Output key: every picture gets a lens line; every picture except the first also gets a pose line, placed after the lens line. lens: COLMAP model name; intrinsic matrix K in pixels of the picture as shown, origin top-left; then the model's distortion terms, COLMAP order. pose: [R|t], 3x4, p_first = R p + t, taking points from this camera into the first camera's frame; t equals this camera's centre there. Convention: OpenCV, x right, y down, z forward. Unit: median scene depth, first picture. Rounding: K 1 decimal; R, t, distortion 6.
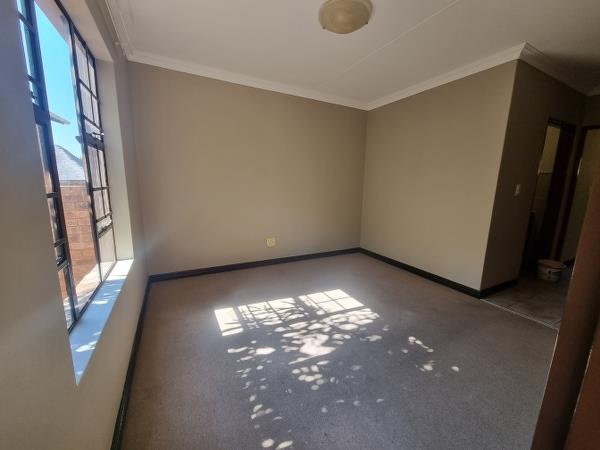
lens RADIAL K [[245.9, 0, 300.0], [0, 245.9, 225.7], [0, 0, 1]] dist [0.005120, -0.000094]
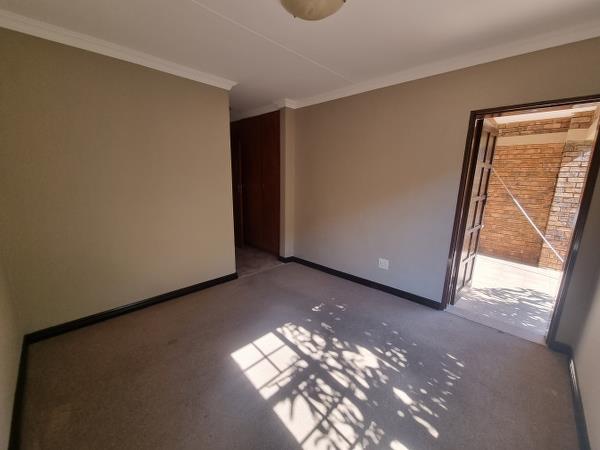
lens RADIAL K [[245.9, 0, 300.5], [0, 245.9, 227.0], [0, 0, 1]] dist [0.005120, -0.000094]
pose [[-0.315919, -0.218872, 0.923196, -0.607571], [0.143085, 0.950909, 0.274406, -0.319592], [-0.937935, 0.218785, -0.269093, 1.226660]]
